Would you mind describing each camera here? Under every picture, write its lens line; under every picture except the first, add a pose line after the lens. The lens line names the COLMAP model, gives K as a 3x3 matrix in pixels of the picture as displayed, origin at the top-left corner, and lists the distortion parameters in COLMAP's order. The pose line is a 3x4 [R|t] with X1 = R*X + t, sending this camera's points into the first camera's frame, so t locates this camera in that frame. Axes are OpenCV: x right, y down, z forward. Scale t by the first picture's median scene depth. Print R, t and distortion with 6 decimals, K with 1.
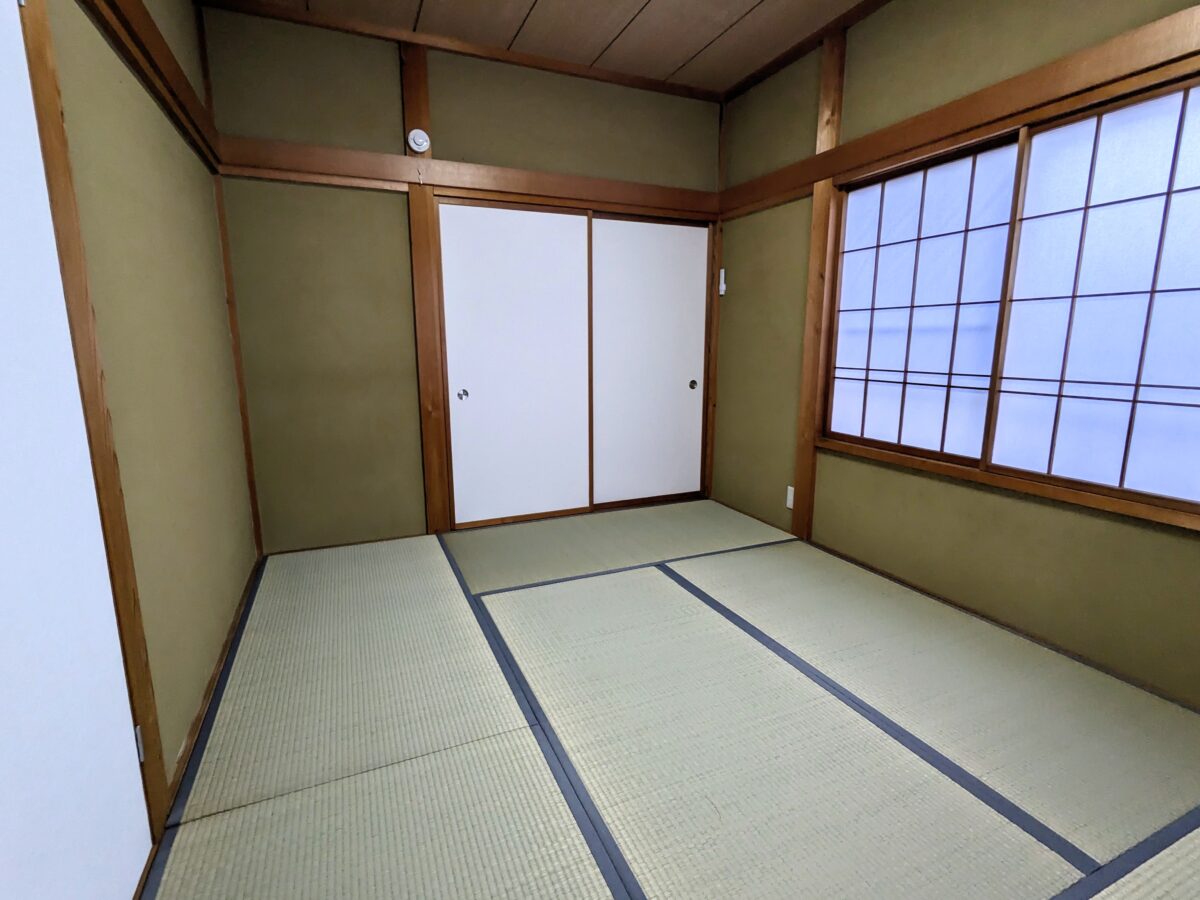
lens RADIAL K [[579.9, 0, 597.1], [0, 579.9, 448.9], [0, 0, 1]] dist [-0.000827, -0.000071]
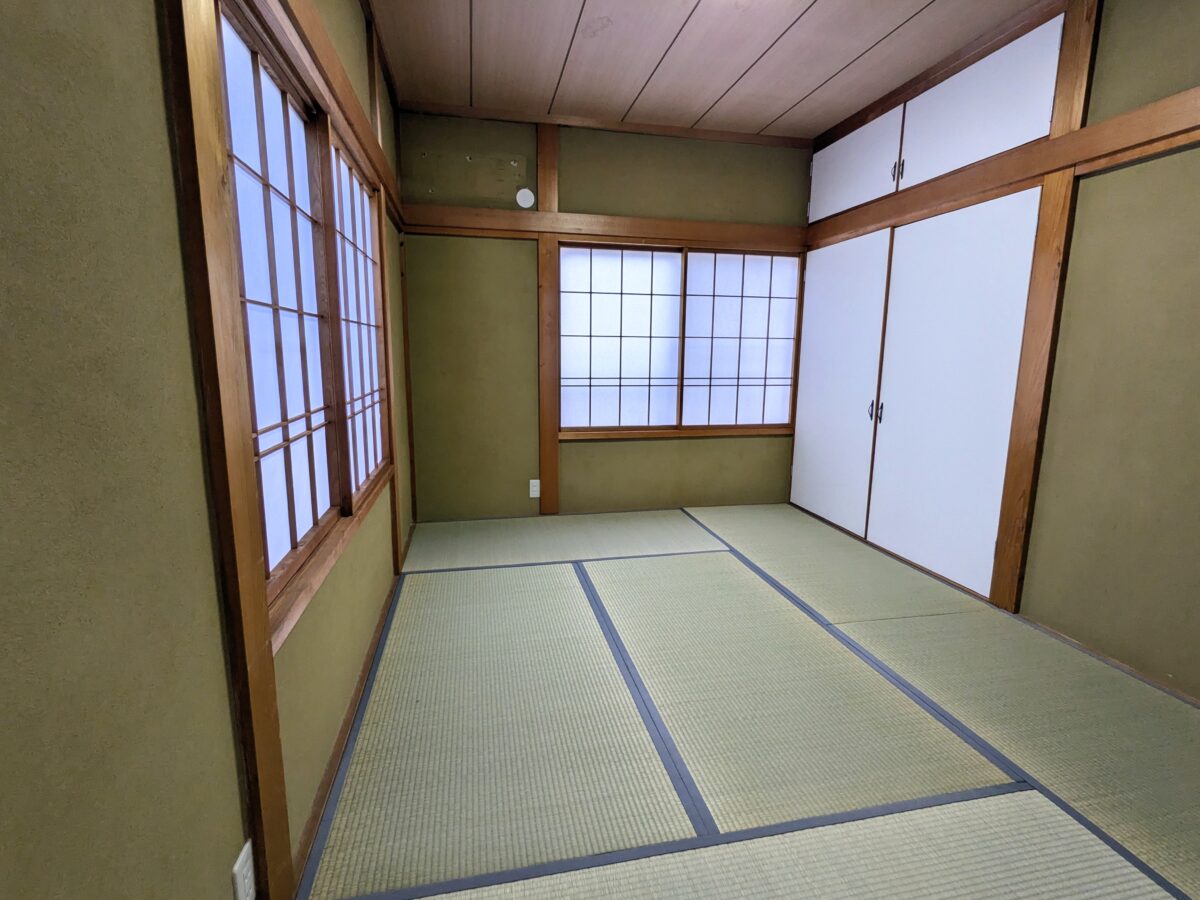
lens RADIAL K [[579.9, 0, 597.1], [0, 579.9, 448.9], [0, 0, 1]] dist [-0.000827, -0.000071]
pose [[0.177970, -0.158190, 0.971238, -1.032503], [0.170596, 0.977009, 0.127869, -0.164359], [-0.969135, 0.142933, 0.200865, 0.816108]]
